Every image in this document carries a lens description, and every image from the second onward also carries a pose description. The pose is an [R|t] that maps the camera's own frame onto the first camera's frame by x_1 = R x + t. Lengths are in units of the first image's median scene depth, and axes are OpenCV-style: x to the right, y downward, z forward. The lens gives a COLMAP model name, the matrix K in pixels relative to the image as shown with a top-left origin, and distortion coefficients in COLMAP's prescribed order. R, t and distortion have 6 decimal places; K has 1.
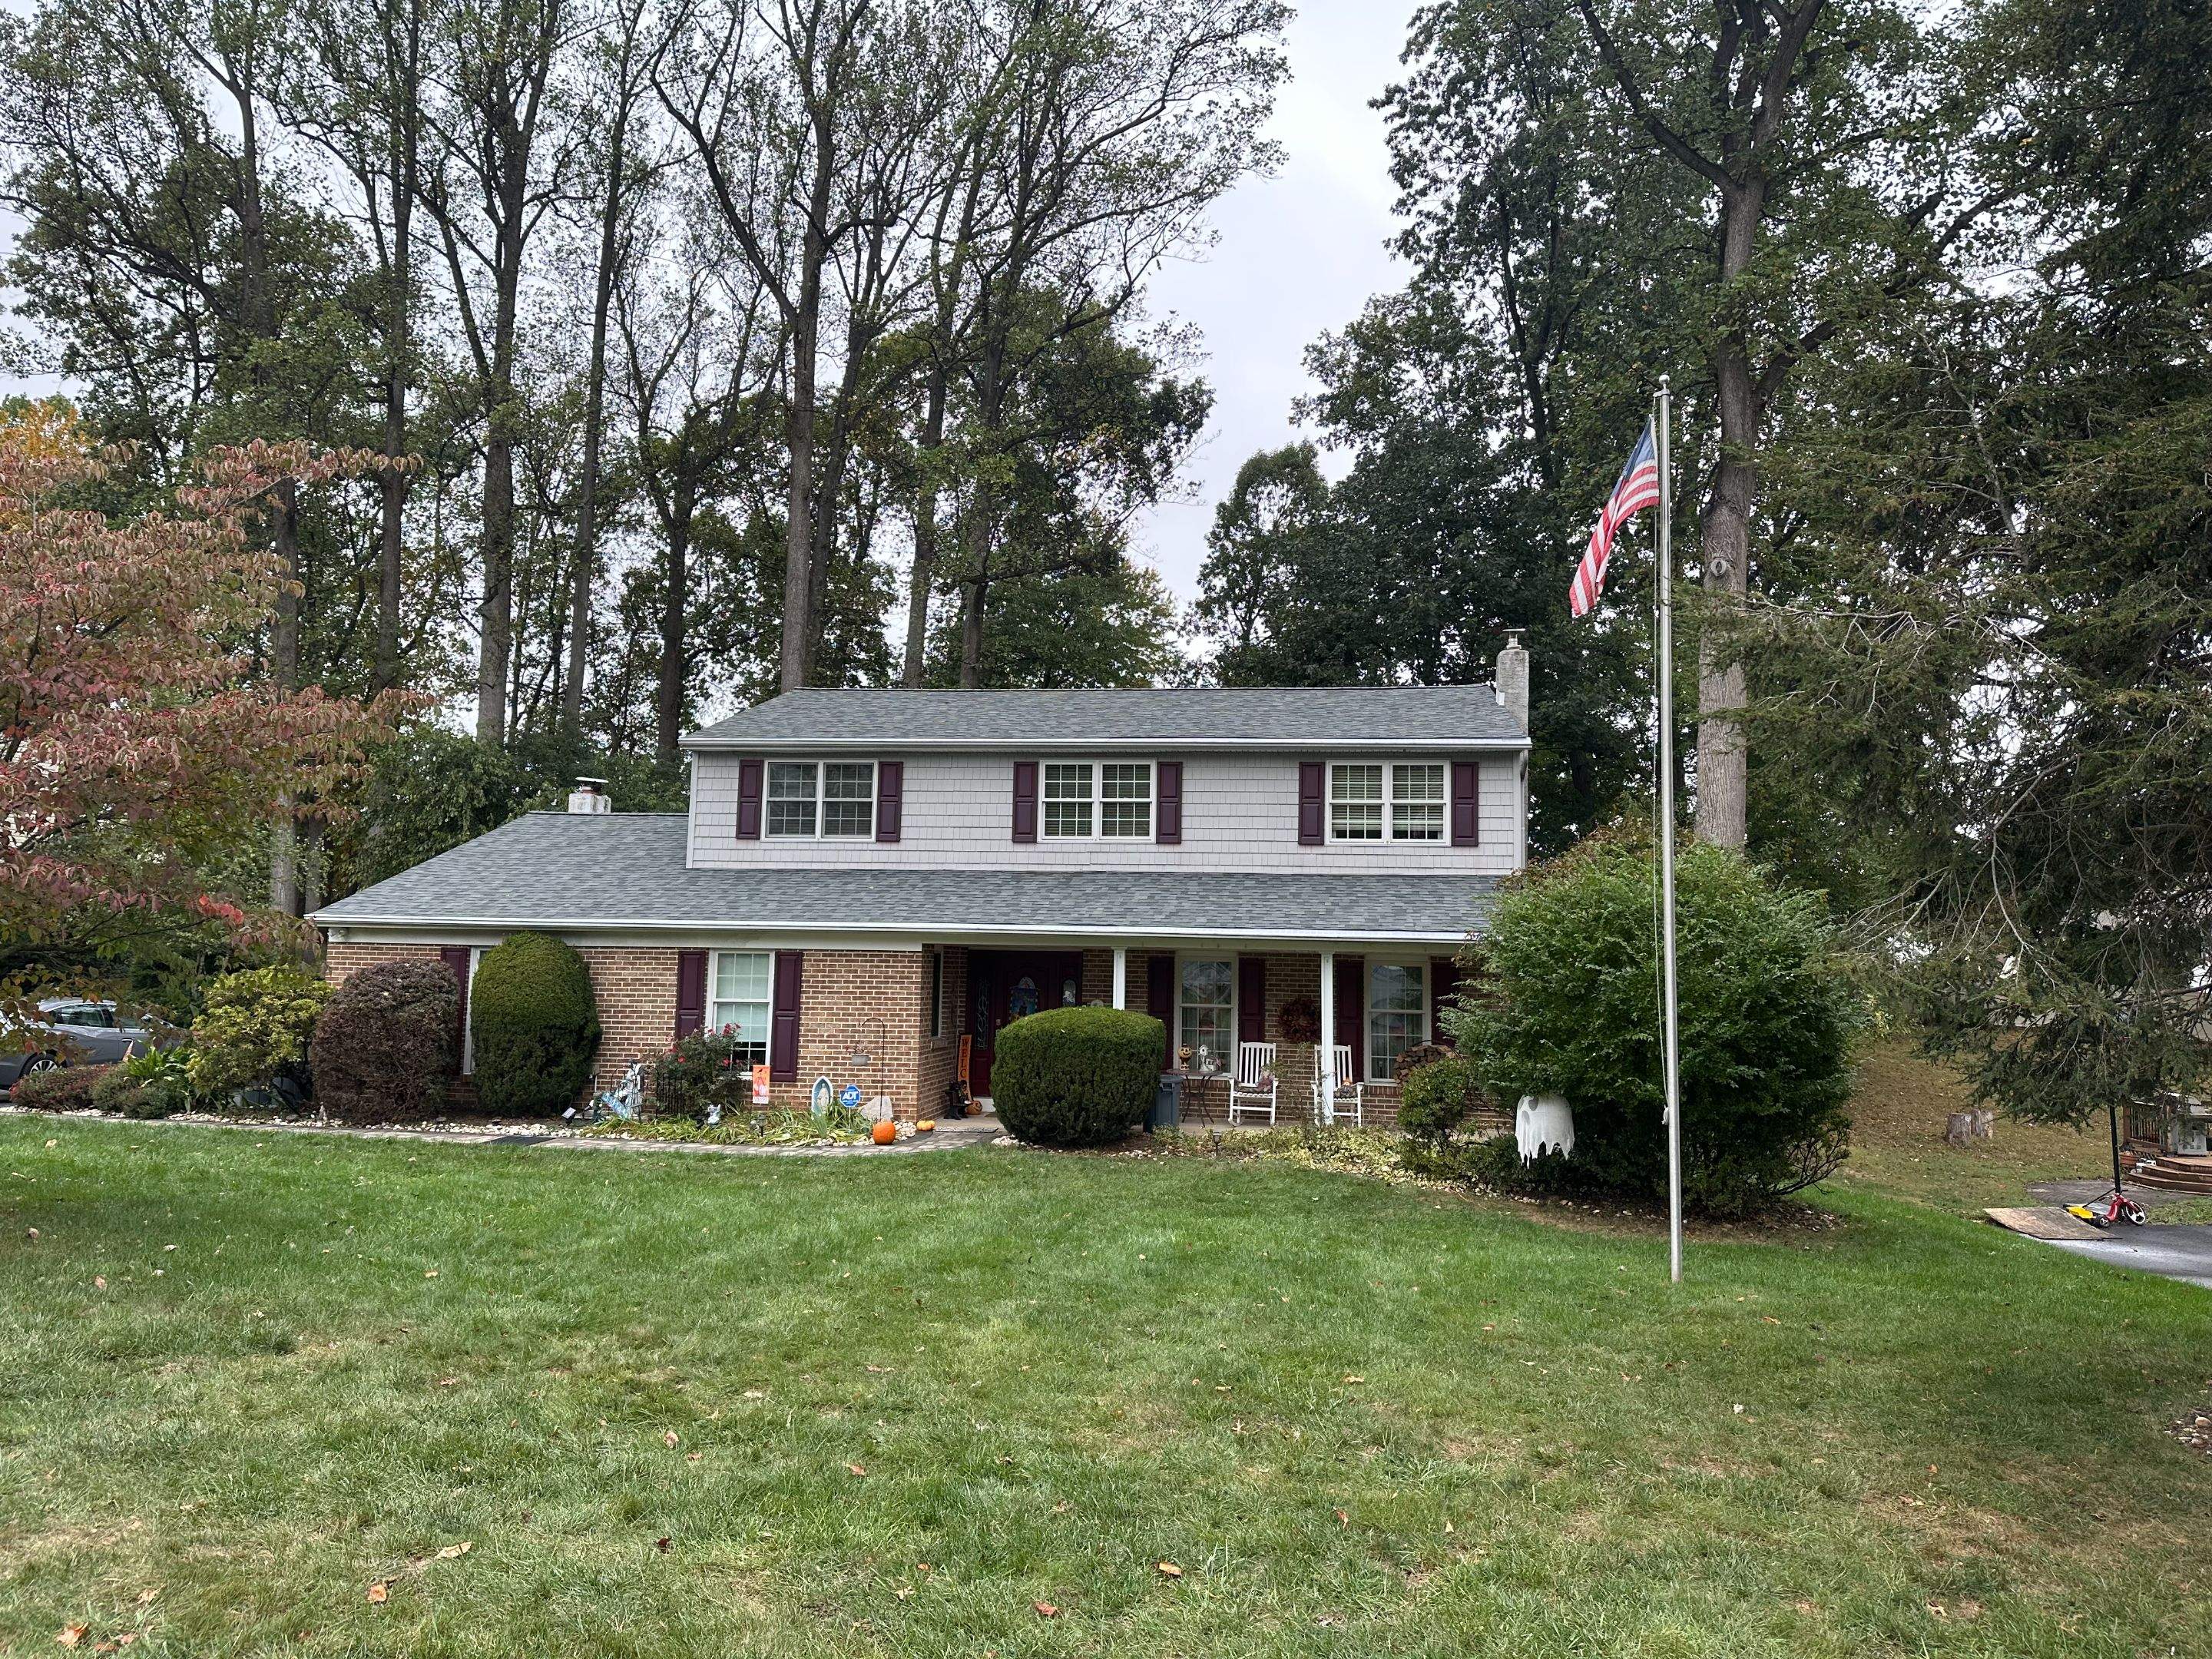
lens RADIAL K [[1542.6, 0, 1106.0], [0, 1542.6, 829.5], [0, 0, 1]] dist [0.107198, -0.184963]
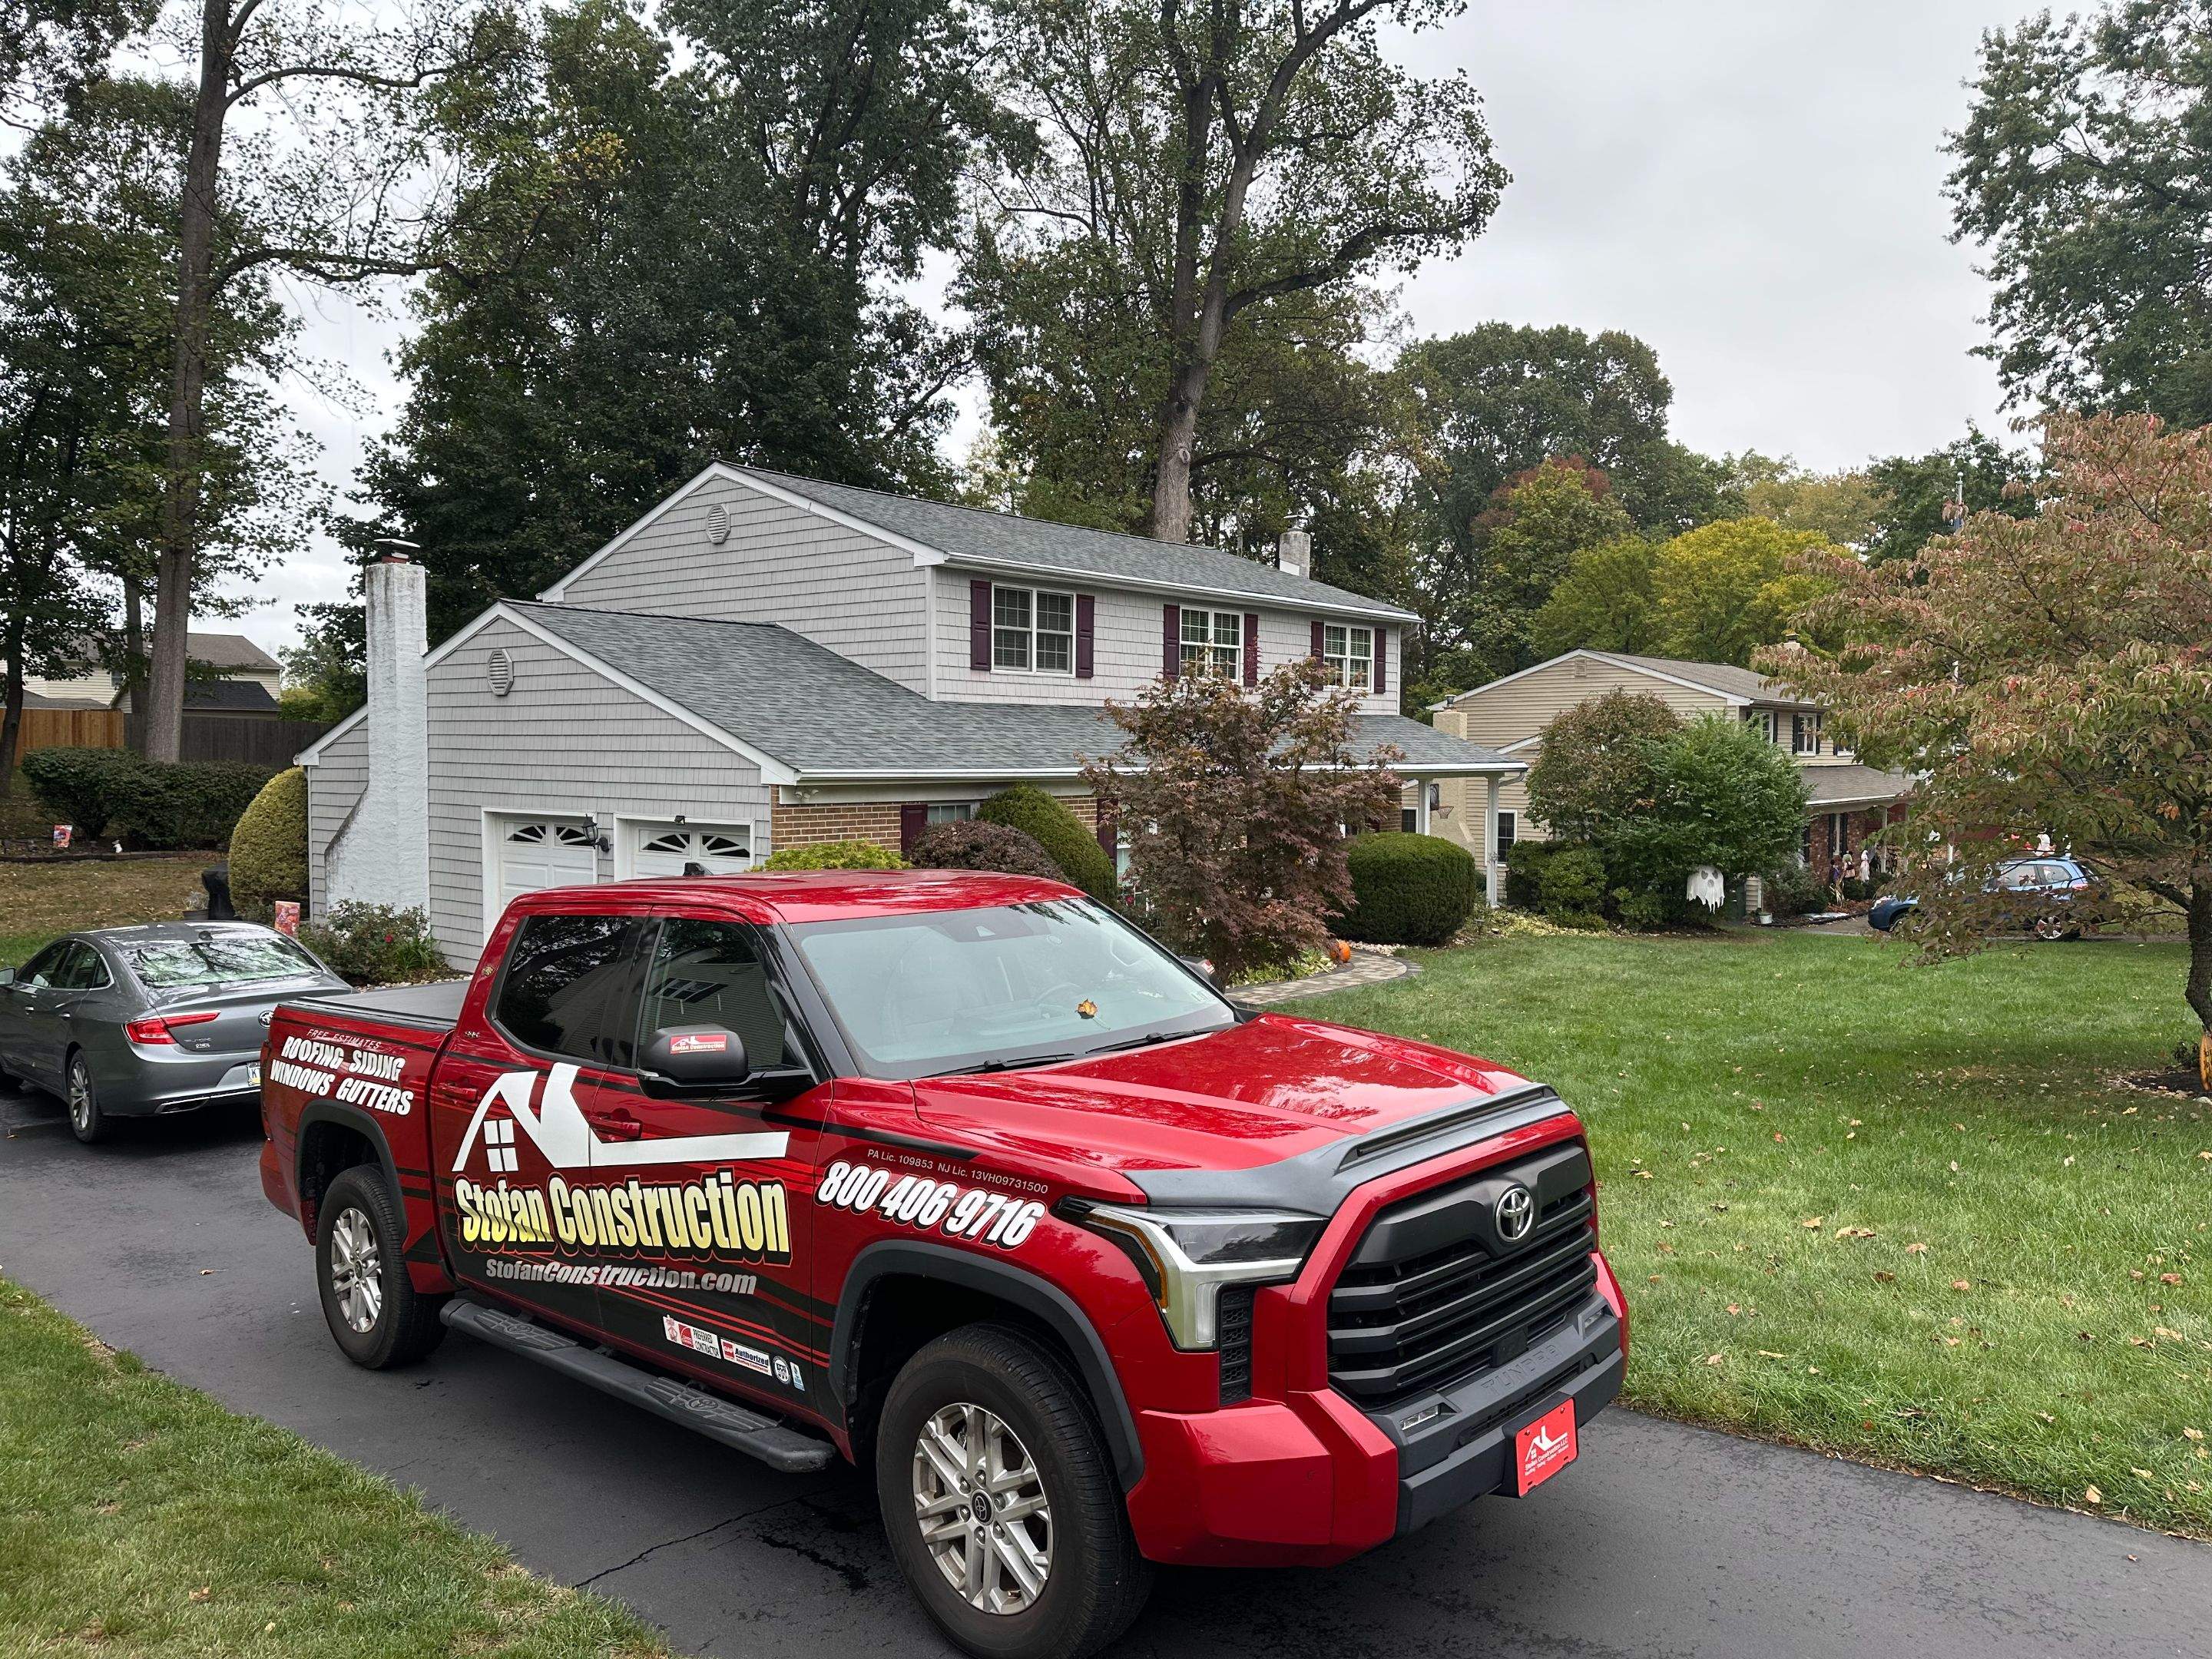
lens RADIAL K [[1542.6, 0, 1106.0], [0, 1542.6, 829.5], [0, 0, 1]] dist [0.107198, -0.184963]
pose [[0.546281, -0.061095, 0.835371, -0.994179], [-0.068085, 0.990797, 0.116985, -0.012724], [-0.834830, -0.120783, 0.537094, 0.460626]]
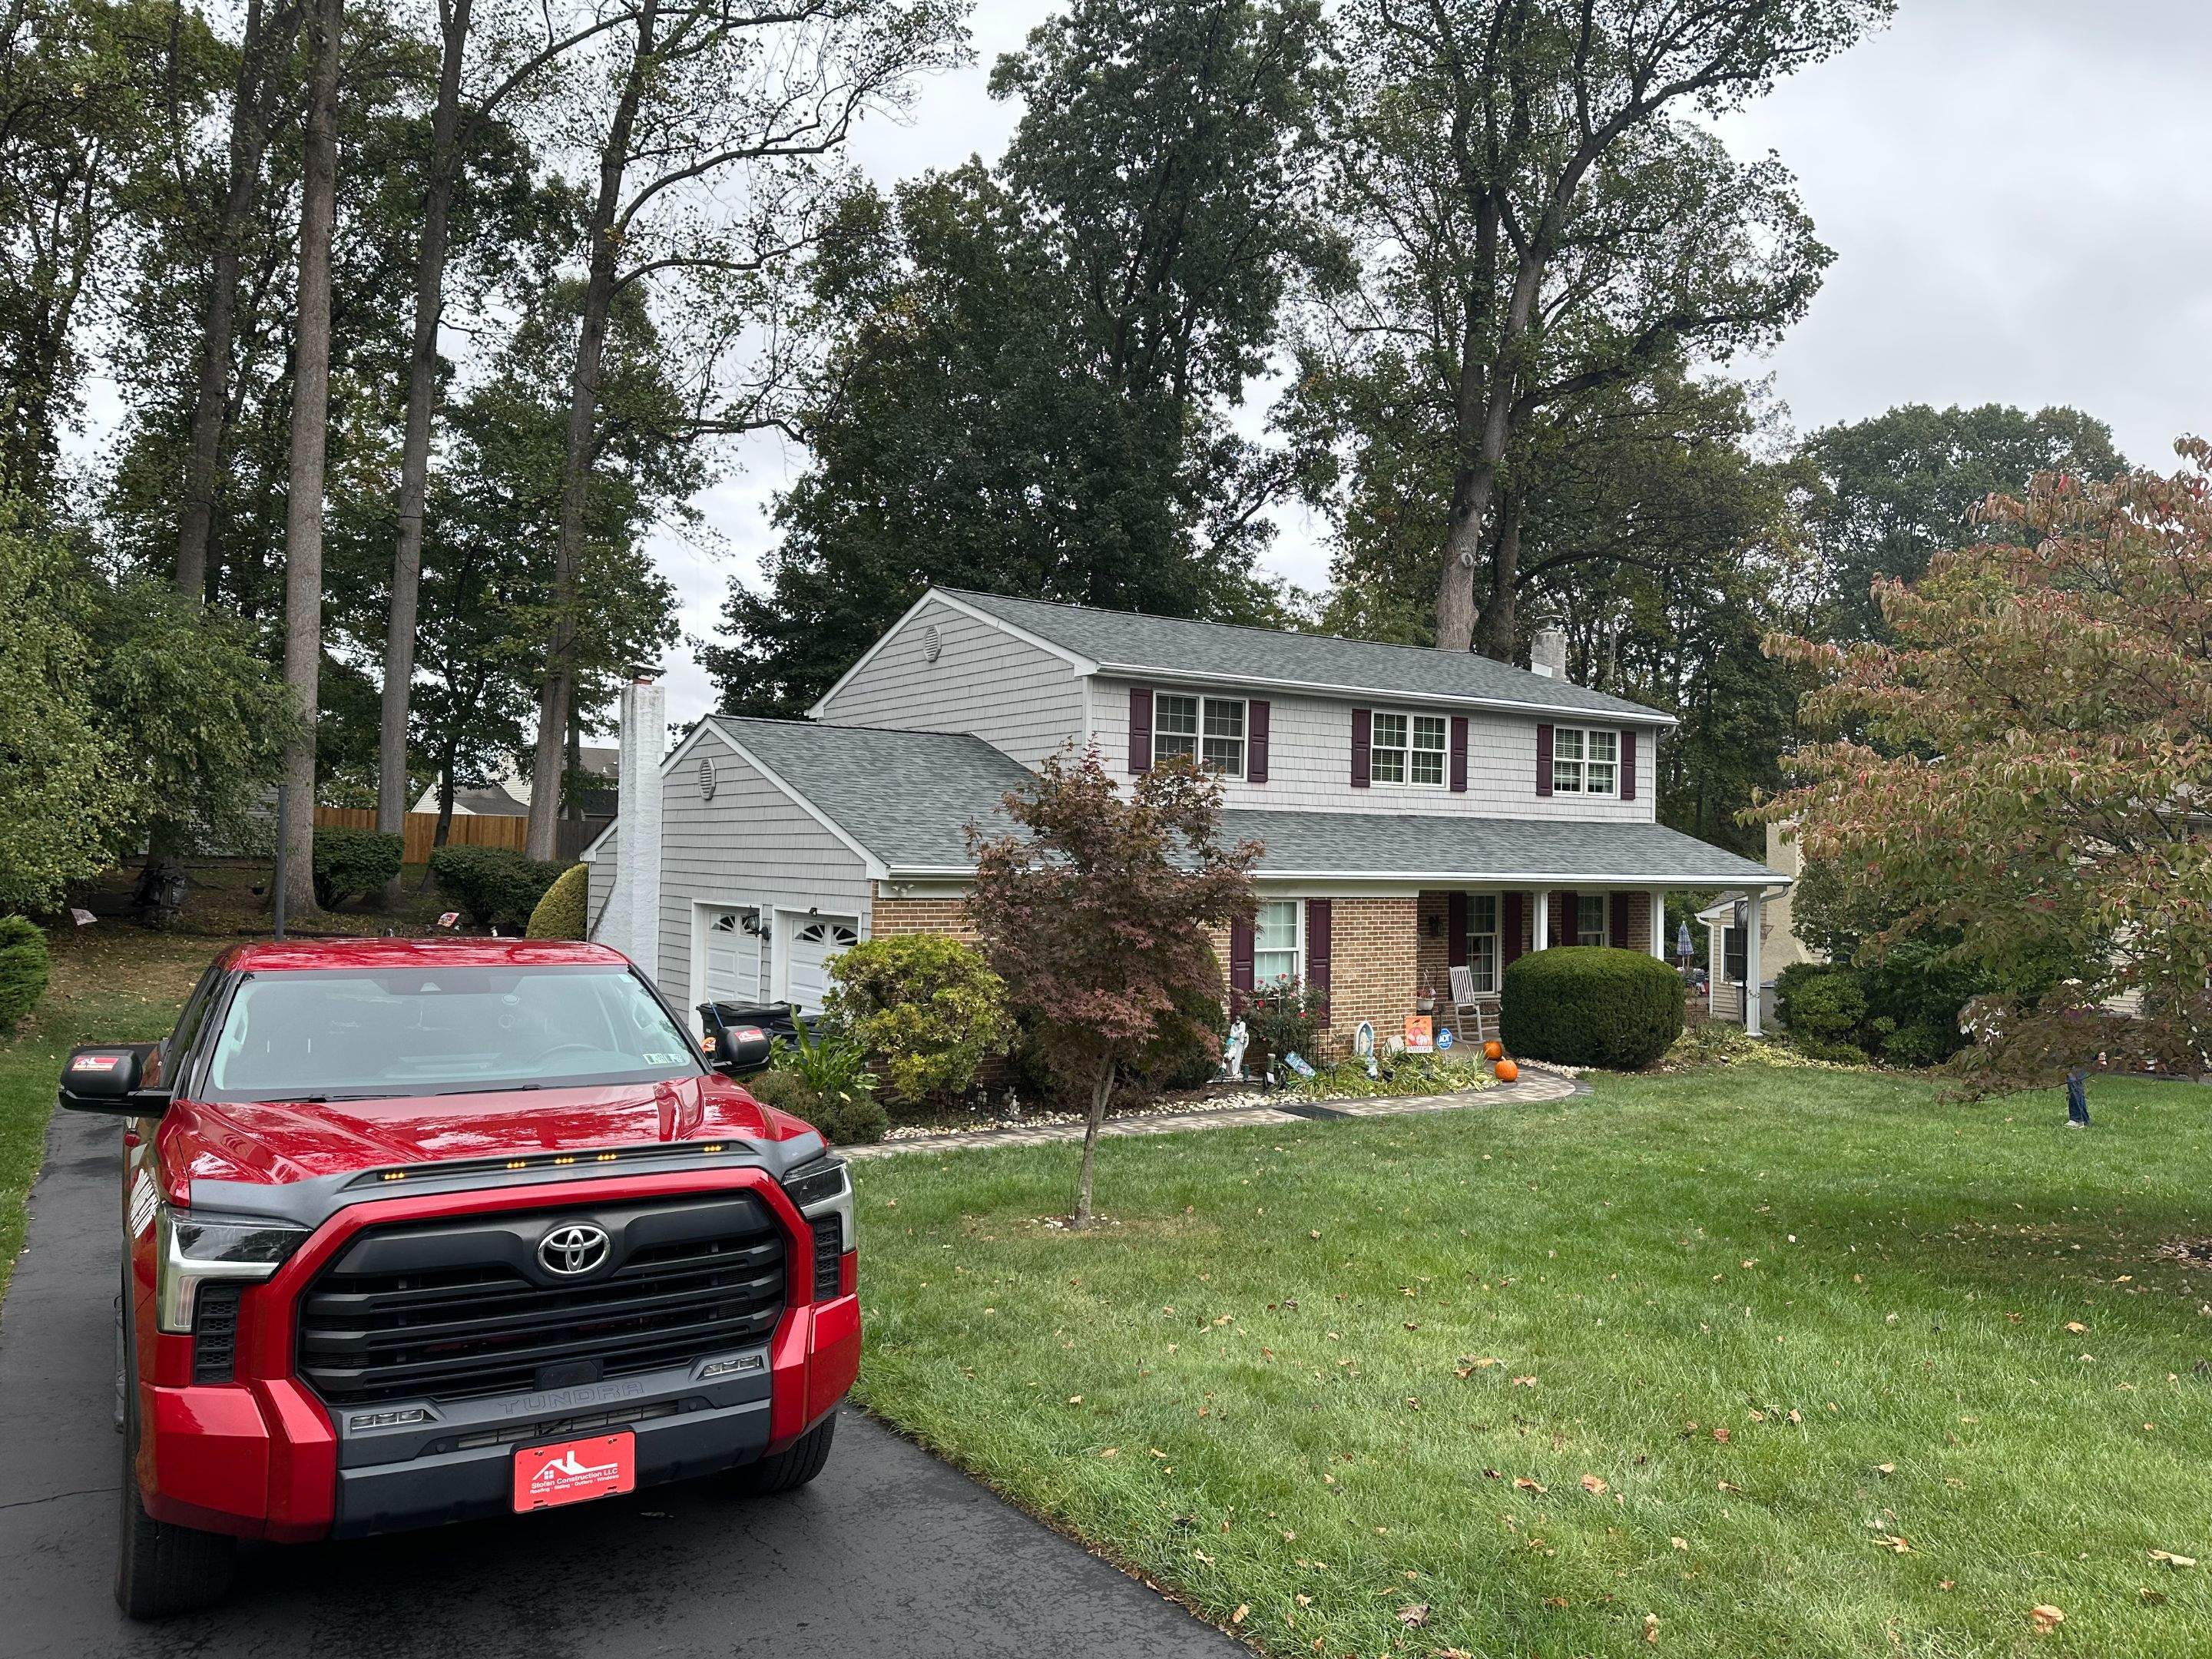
lens RADIAL K [[1542.6, 0, 1106.0], [0, 1542.6, 829.5], [0, 0, 1]] dist [0.107198, -0.184963]
pose [[0.752562, 0.003470, 0.658513, -0.895922], [-0.059437, 0.996262, 0.062676, -0.018638], [-0.655834, -0.086308, 0.749955, 0.326074]]
